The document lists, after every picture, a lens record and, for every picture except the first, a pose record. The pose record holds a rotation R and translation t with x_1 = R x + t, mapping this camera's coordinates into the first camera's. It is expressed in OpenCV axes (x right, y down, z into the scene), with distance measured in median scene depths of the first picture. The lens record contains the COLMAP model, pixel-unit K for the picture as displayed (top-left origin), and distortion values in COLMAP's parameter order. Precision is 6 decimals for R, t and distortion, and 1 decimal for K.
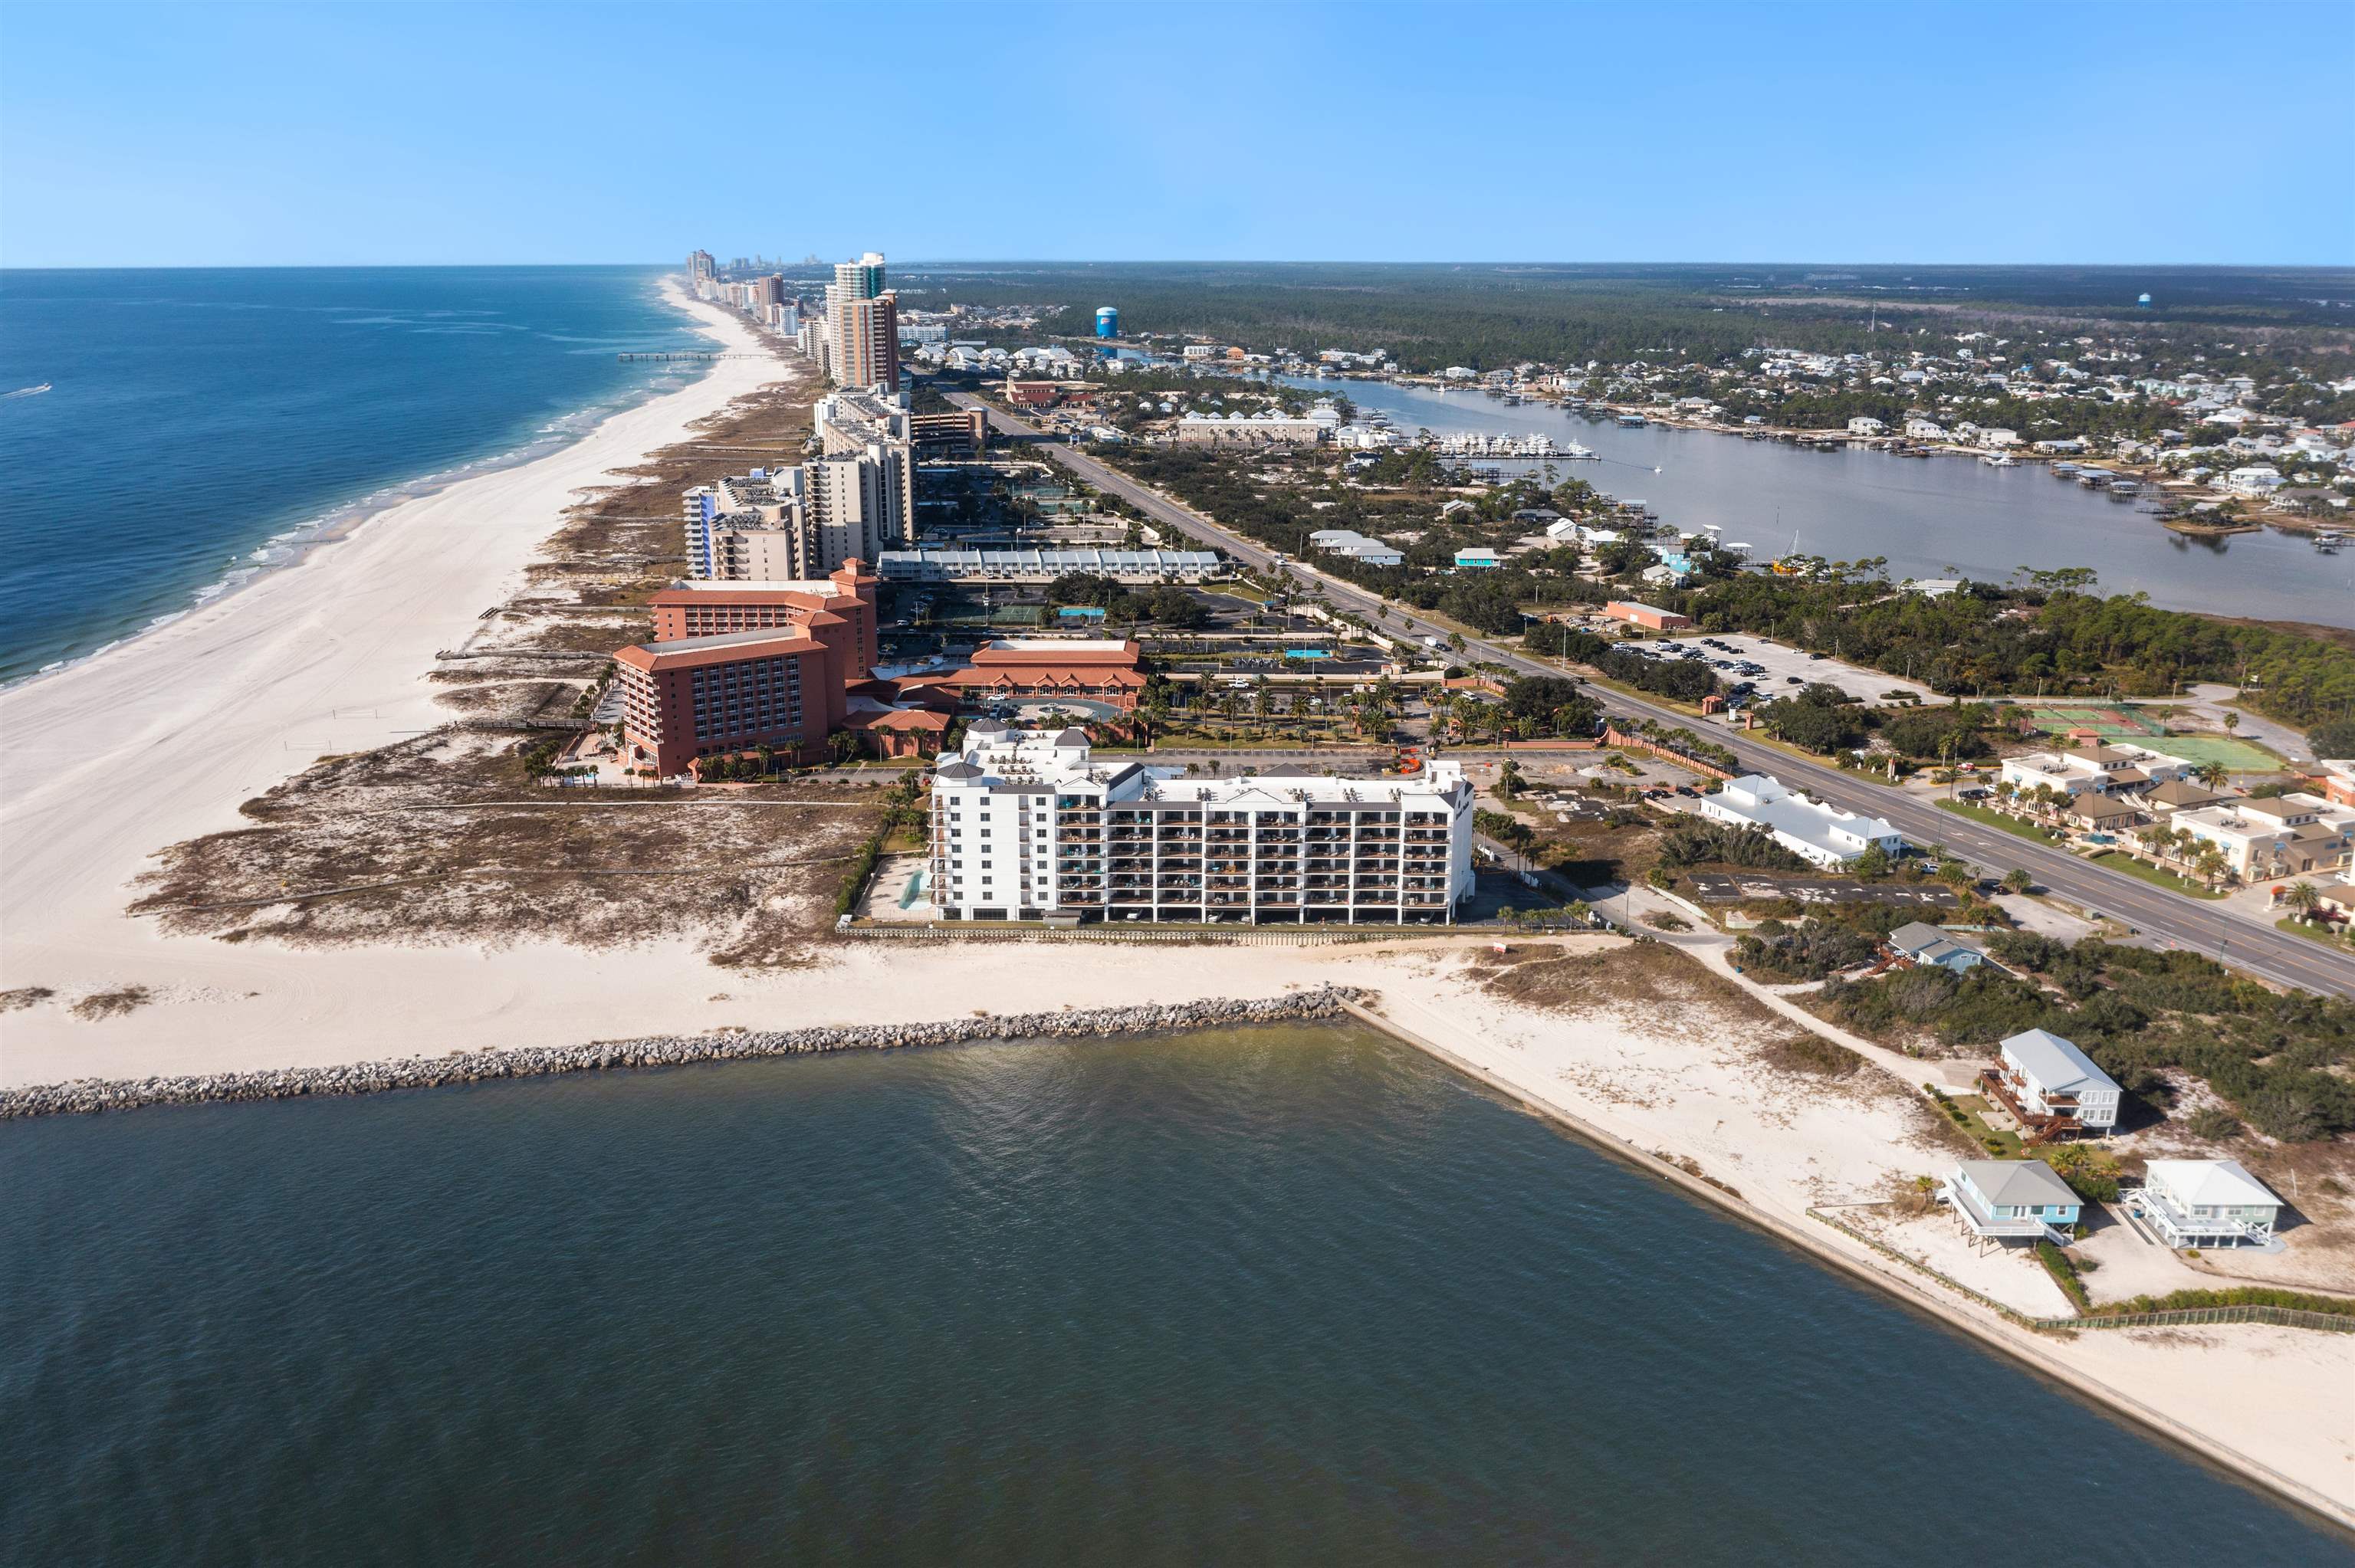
lens RADIAL K [[1895.0, 0, 1174.0], [0, 1895.0, 786.5], [0, 0, 1]] dist [-0.026264, 0.012021]
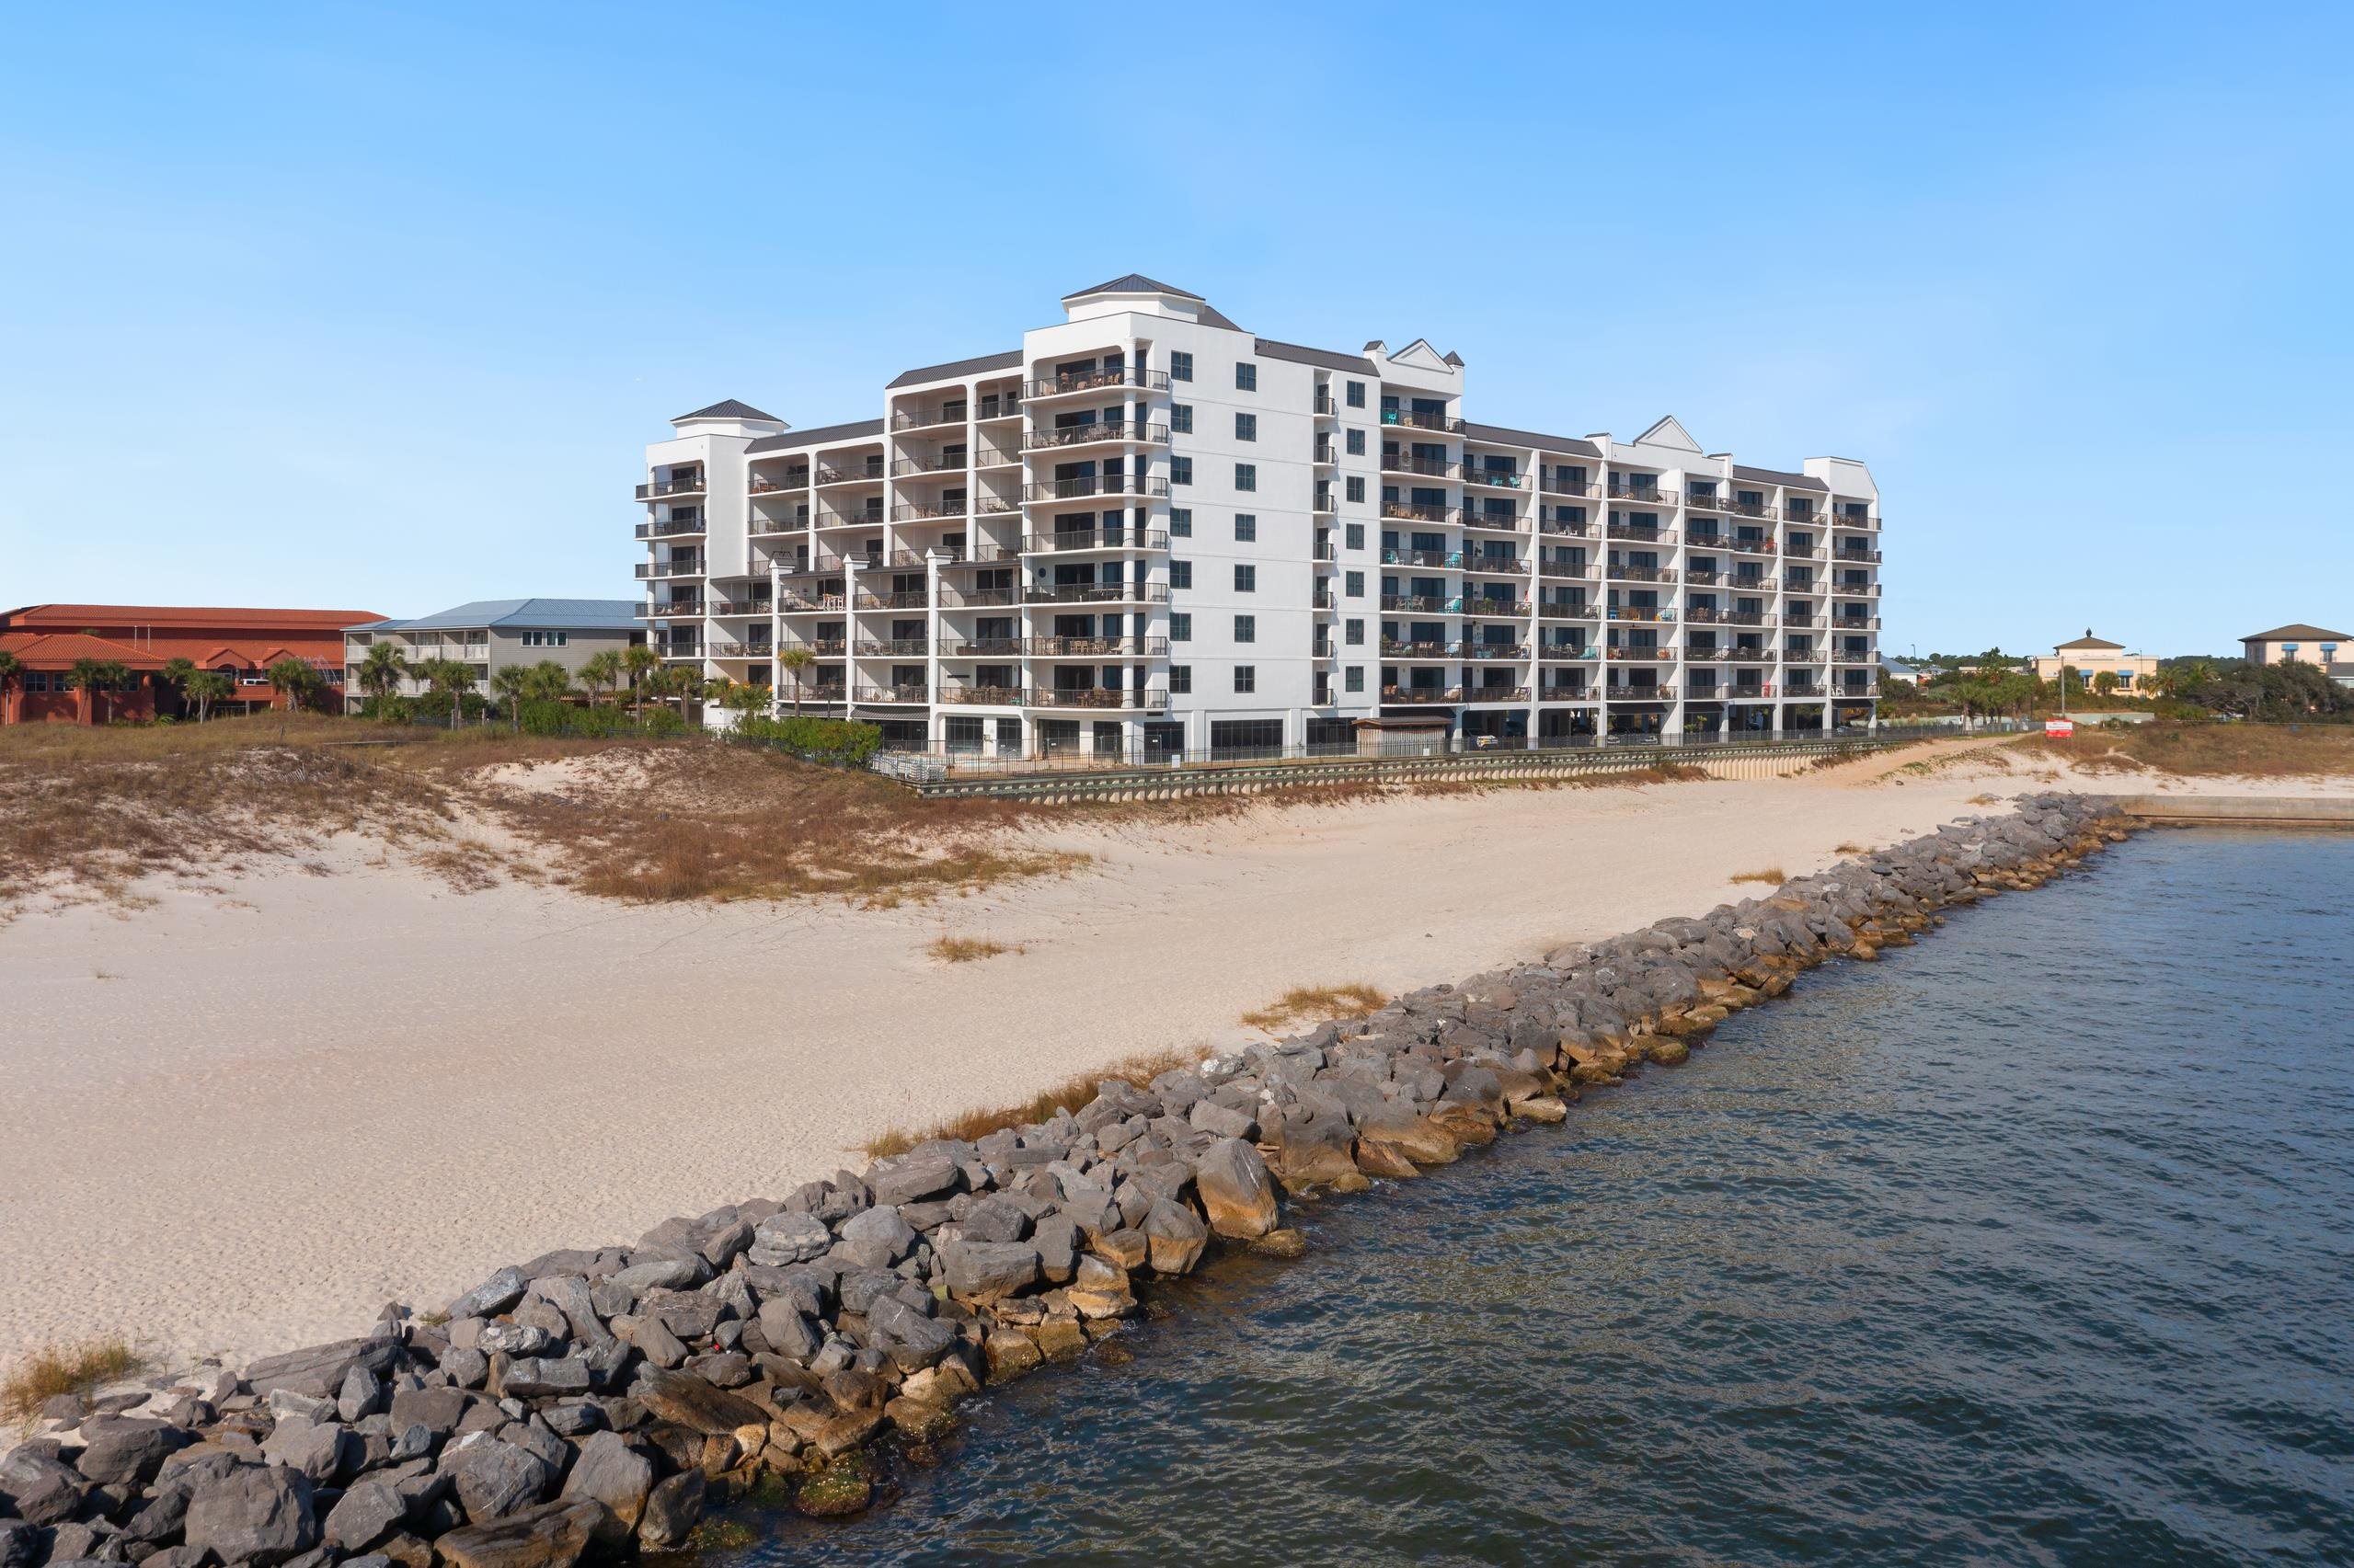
lens RADIAL K [[1894.8, 0, 1179.6], [0, 1894.8, 675.9], [0, 0, 1]] dist [-0.015056, -0.004021]
pose [[0.701638, -0.000953, 0.712533, -0.338402], [0.193668, 0.962607, -0.189420, 0.116694], [-0.685709, 0.270899, 0.675587, 0.785571]]
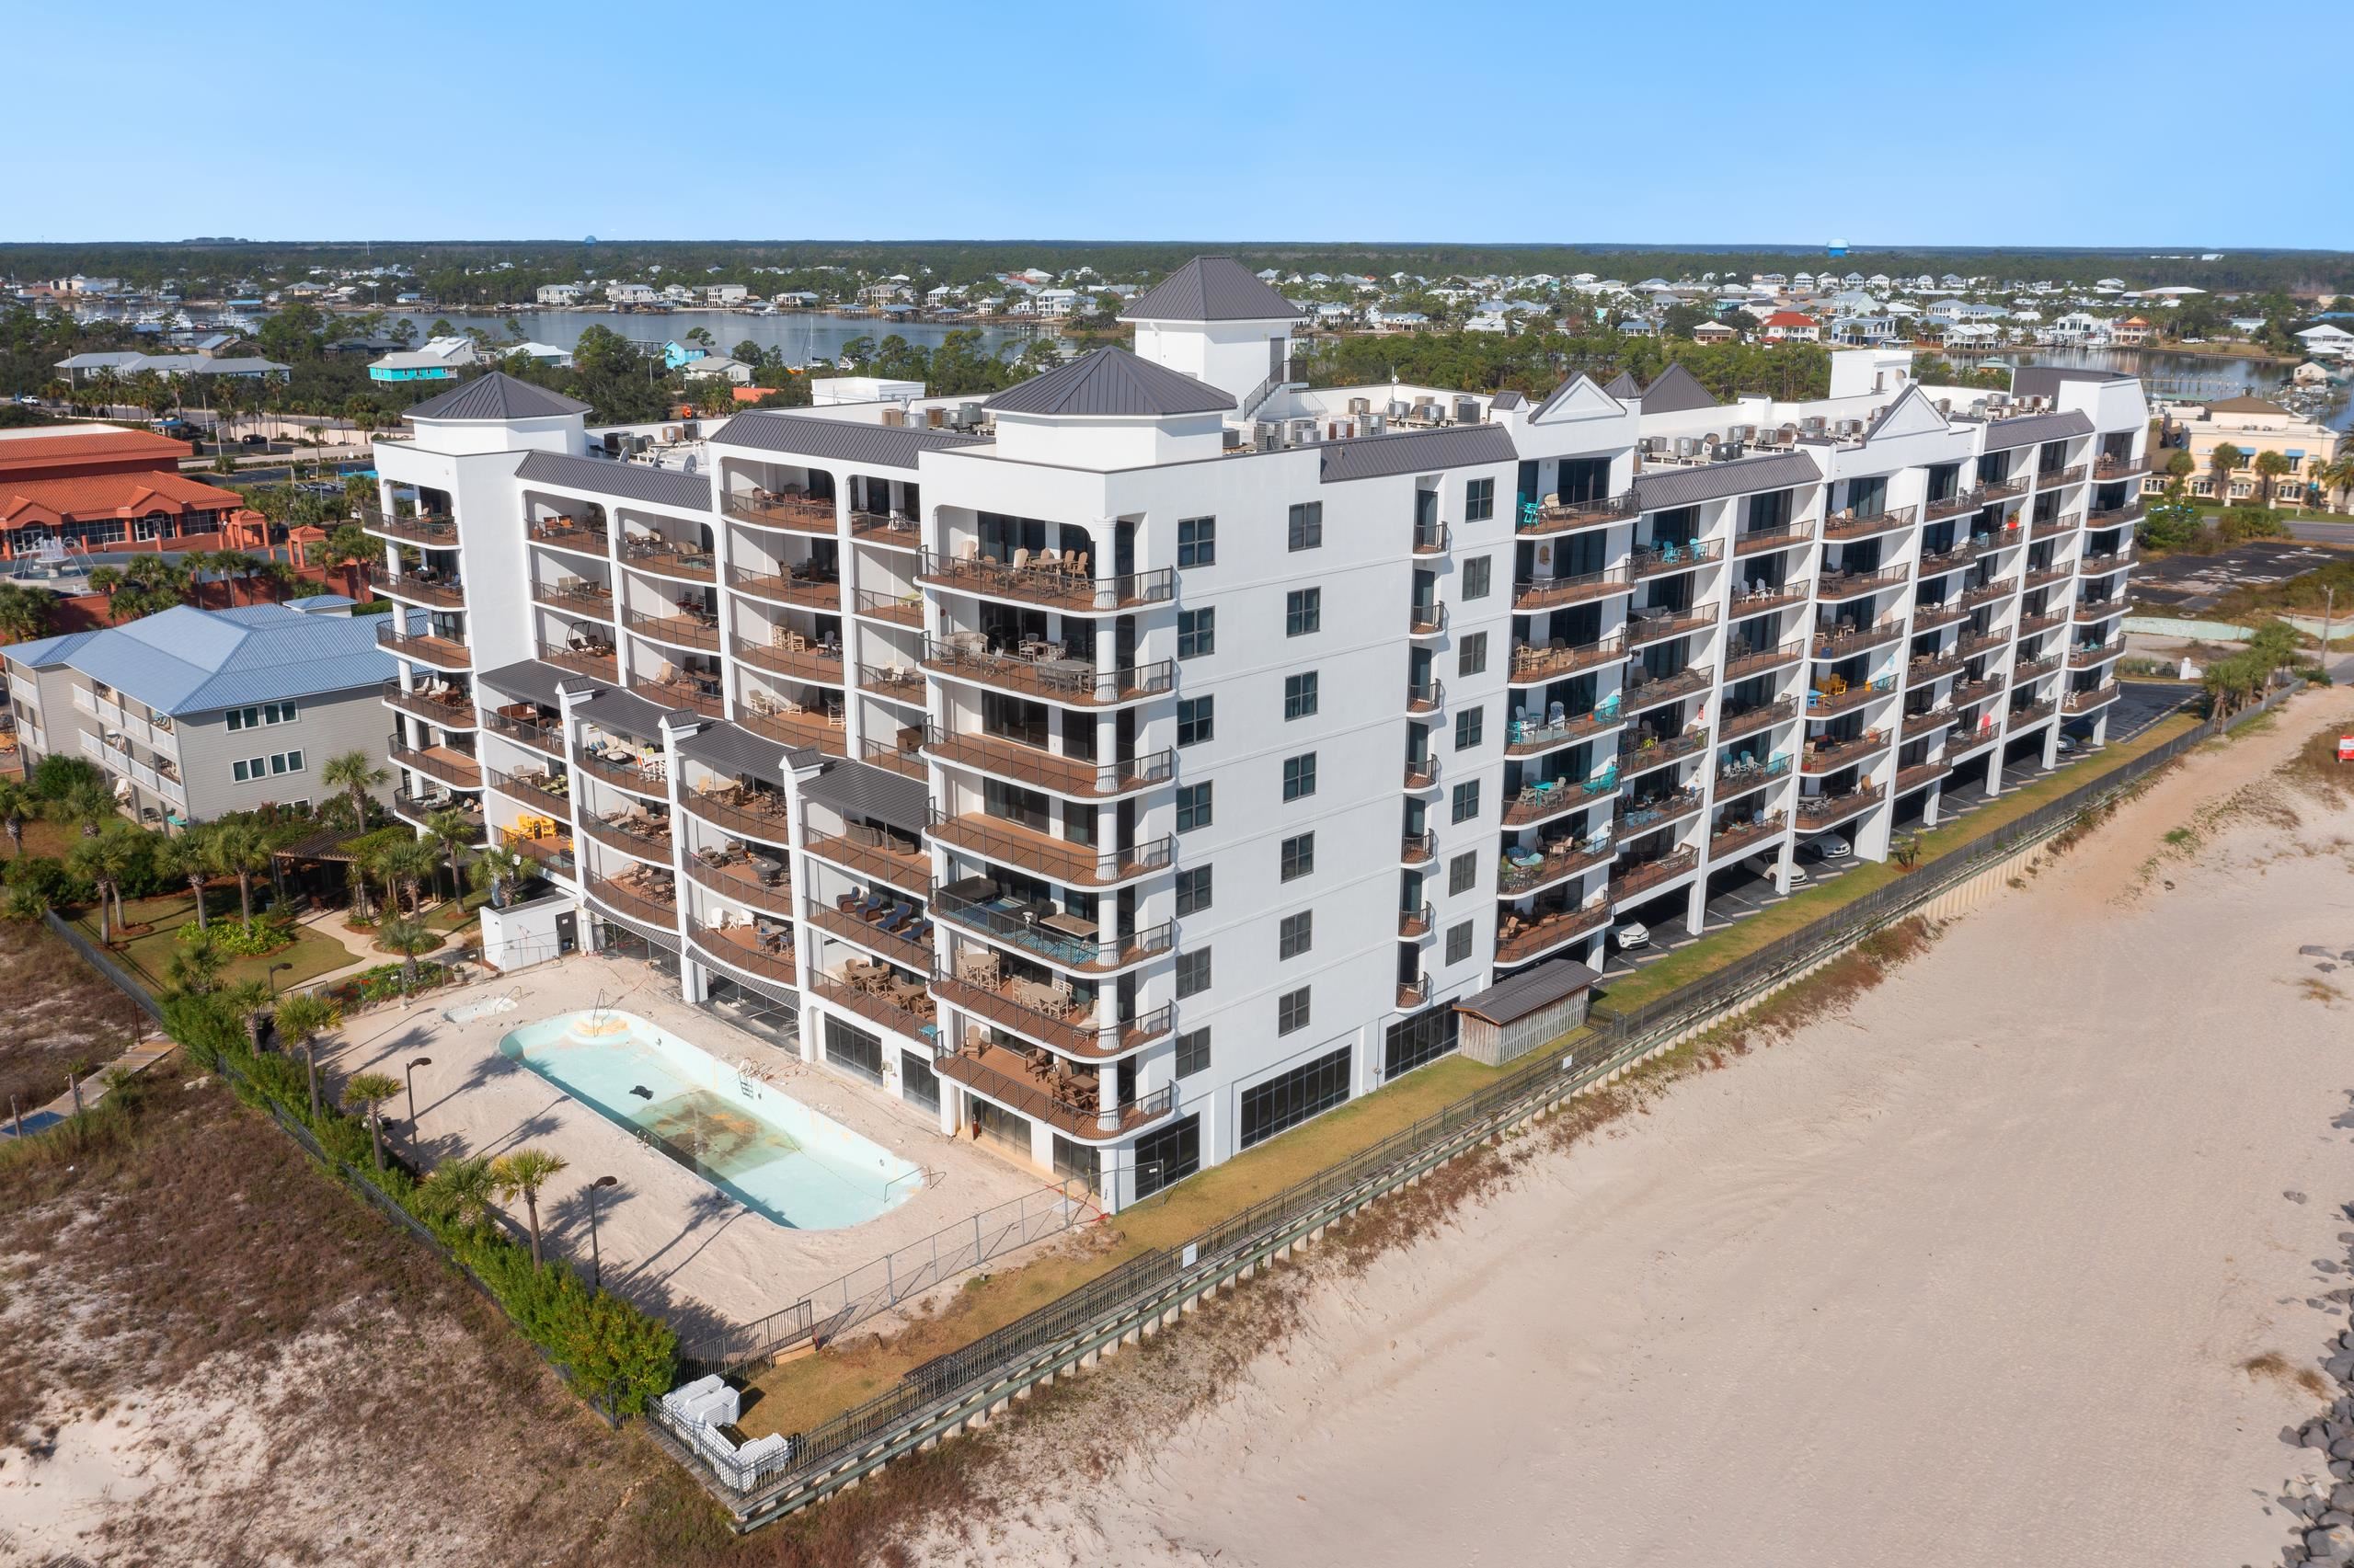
lens RADIAL K [[1912.4, 0, 1172.2], [0, 1912.4, 780.9], [0, 0, 1]] dist [-0.017268, -0.000440]
pose [[0.694762, -0.195415, 0.692184, -0.244387], [0.196925, 0.977291, 0.078246, 0.014926], [-0.691756, 0.081946, 0.717467, 0.858321]]
